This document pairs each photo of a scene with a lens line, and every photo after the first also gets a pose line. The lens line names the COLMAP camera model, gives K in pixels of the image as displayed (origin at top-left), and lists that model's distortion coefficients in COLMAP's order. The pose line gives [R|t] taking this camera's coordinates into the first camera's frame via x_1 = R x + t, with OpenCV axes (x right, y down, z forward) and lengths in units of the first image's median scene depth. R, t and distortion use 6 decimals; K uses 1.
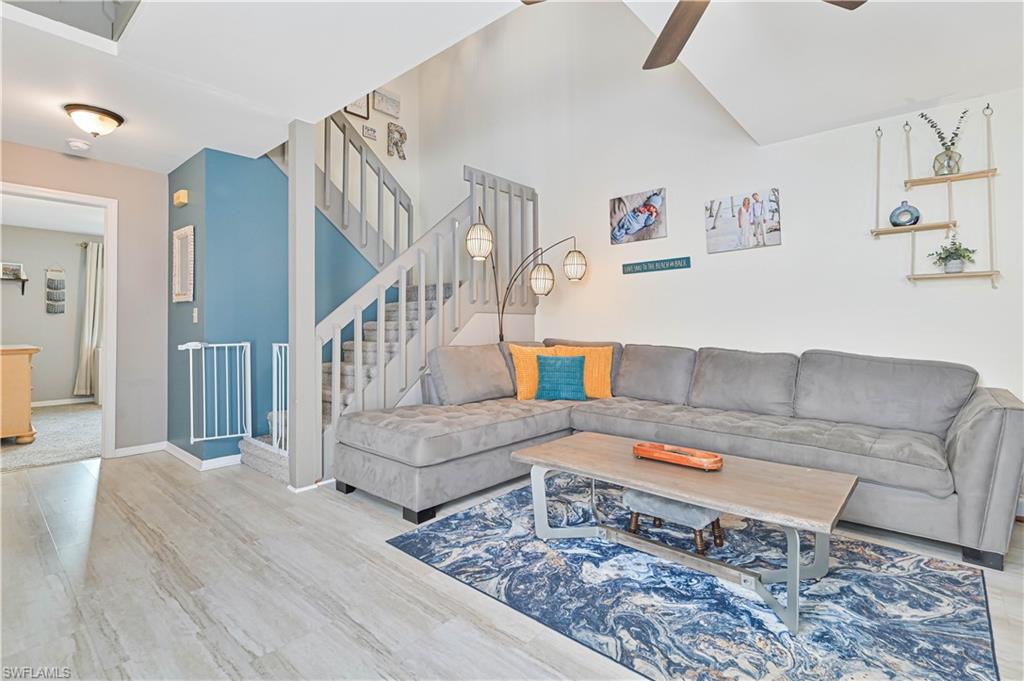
lens RADIAL K [[482.4, 0, 519.4], [0, 482.4, 317.5], [0, 0, 1]] dist [0.001072, -0.000502]
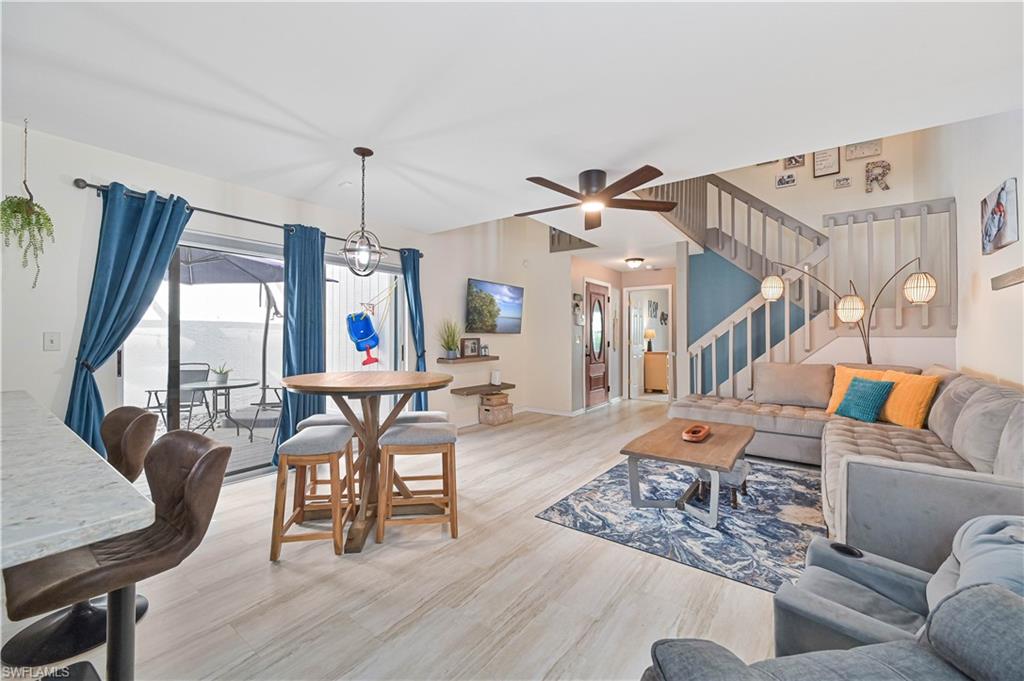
lens RADIAL K [[409.3, 0, 510.4], [0, 409.3, 335.0], [0, 0, 1]] dist [-0.004304, 0.000462]
pose [[0.073377, -0.001663, -0.997303, 1.528165], [0.018119, 0.999836, -0.000335, -0.053407], [0.997140, -0.018045, 0.073395, 0.247484]]
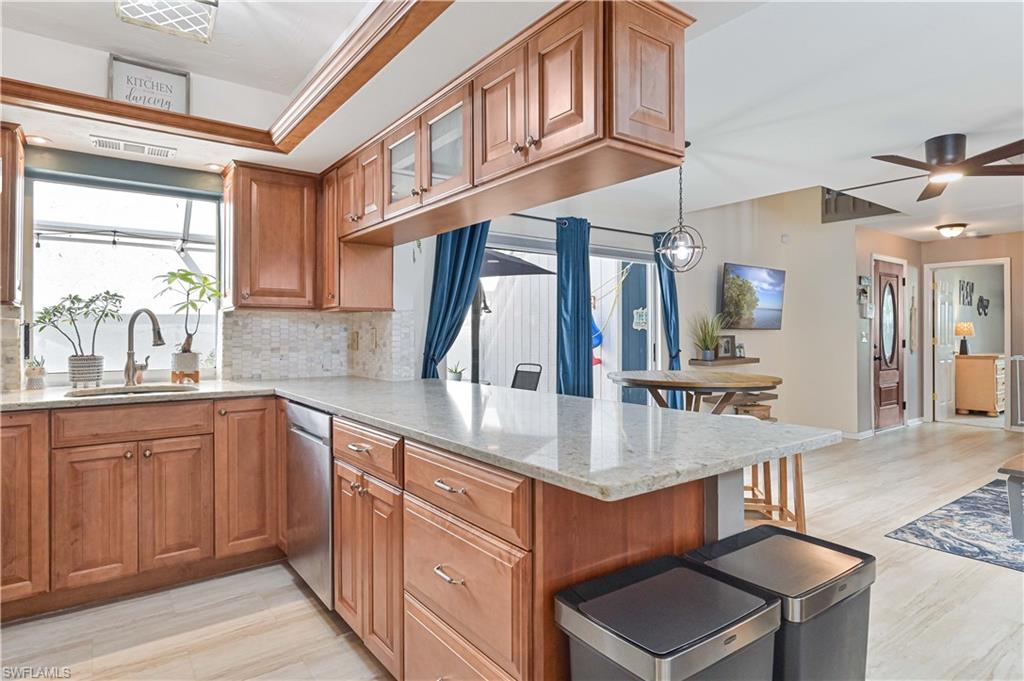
lens RADIAL K [[565.1, 0, 512.3], [0, 565.1, 331.2], [0, 0, 1]] dist [-0.003287, 0.002914]
pose [[-0.217170, -0.000624, -0.976134, 1.960183], [0.019778, 0.999792, -0.005039, -0.065910], [0.975933, -0.020401, -0.217113, -0.191869]]
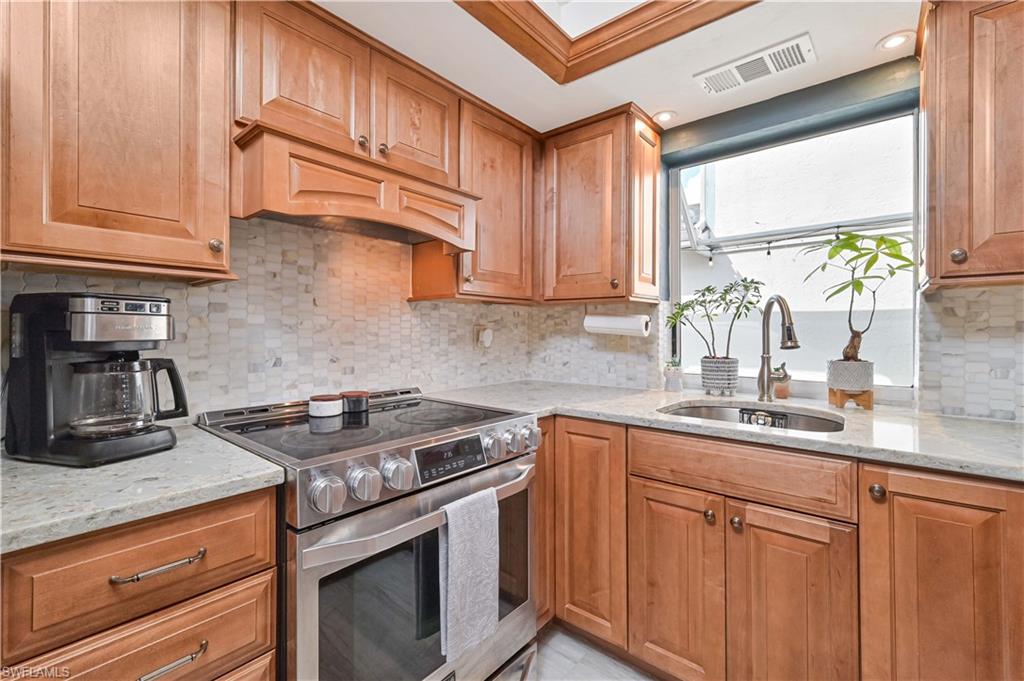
lens RADIAL K [[433.7, 0, 513.8], [0, 433.7, 331.7], [0, 0, 1]] dist [-0.001718, 0.000604]
pose [[-0.999860, 0.000761, -0.016704, 1.347305], [0.001119, 0.999771, -0.021387, -0.067274], [0.016684, -0.021402, -0.999632, -0.583420]]
